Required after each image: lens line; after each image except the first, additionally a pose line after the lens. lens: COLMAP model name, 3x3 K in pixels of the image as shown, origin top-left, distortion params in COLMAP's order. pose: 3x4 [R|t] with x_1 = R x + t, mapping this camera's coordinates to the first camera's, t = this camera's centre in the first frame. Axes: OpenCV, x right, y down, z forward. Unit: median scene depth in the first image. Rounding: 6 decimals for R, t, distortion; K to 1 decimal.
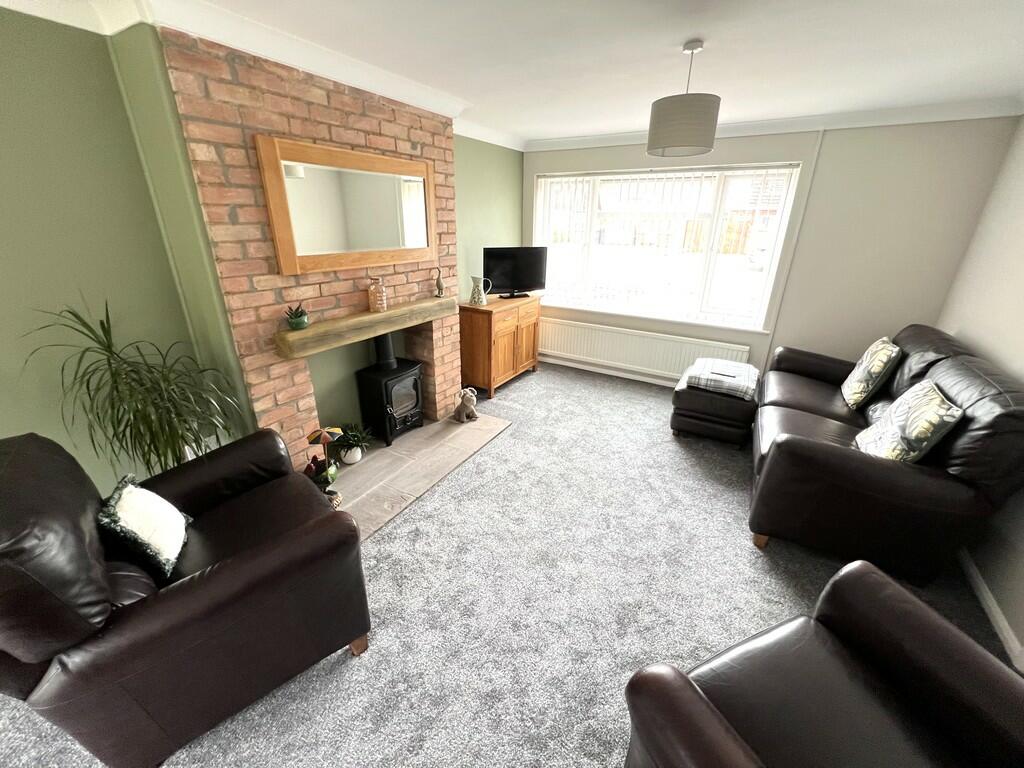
lens RADIAL K [[411.5, 0, 505.8], [0, 411.5, 383.3], [0, 0, 1]] dist [0.007292, -0.003234]
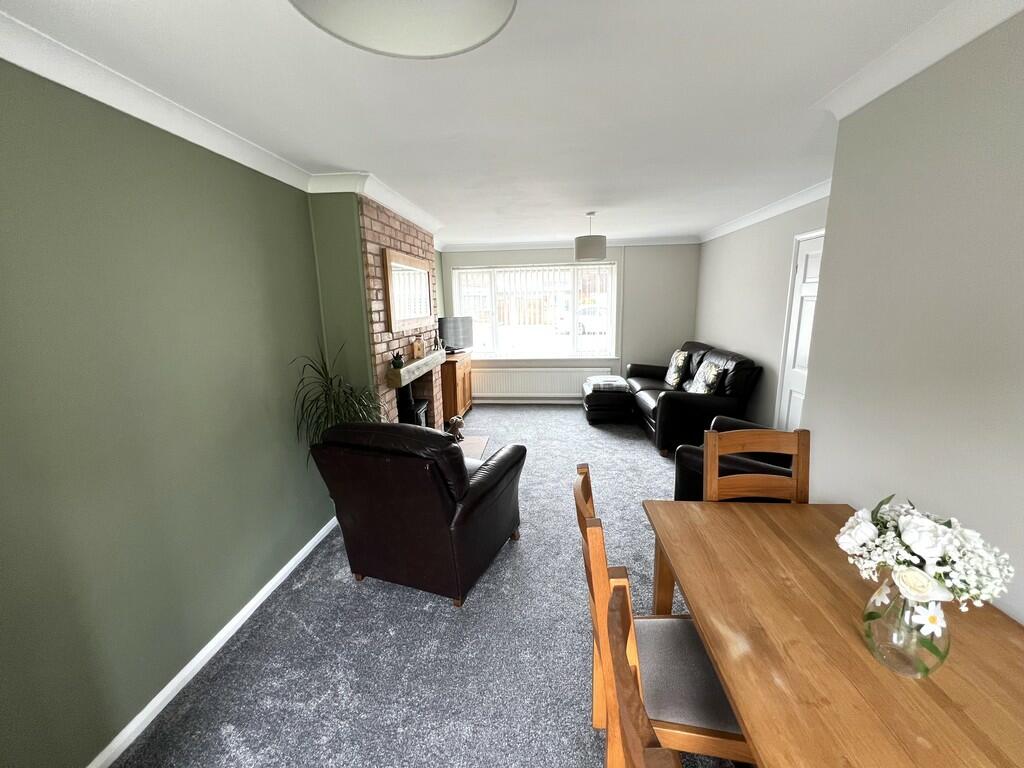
lens RADIAL K [[411.5, 0, 506.1], [0, 411.5, 384.7], [0, 0, 1]] dist [0.007292, -0.003234]
pose [[0.900865, -0.115266, 0.418517, -0.621777], [0.189430, 0.971849, -0.140091, 0.165110], [-0.390588, 0.205483, 0.897339, -0.368784]]
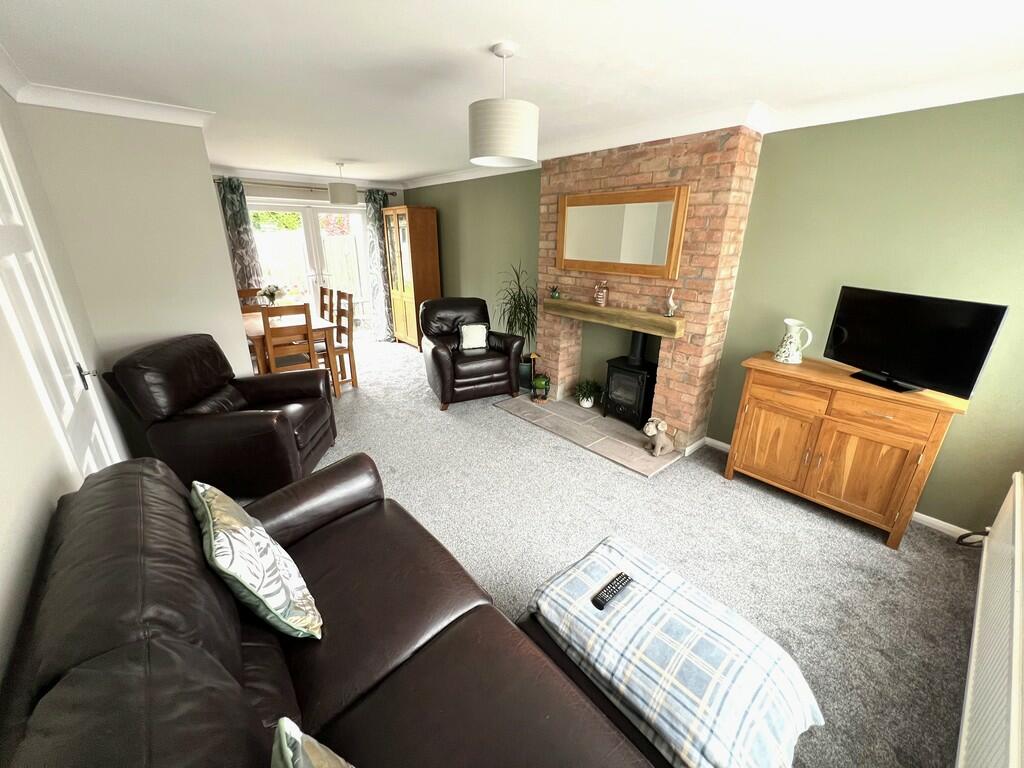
lens RADIAL K [[411.5, 0, 509.5], [0, 411.5, 382.2], [0, 0, 1]] dist [0.007292, -0.003234]
pose [[-0.314696, 0.312557, -0.896256, 1.029295], [-0.359505, 0.834636, 0.417299, -0.405812], [0.878477, 0.453531, -0.150291, 1.012301]]
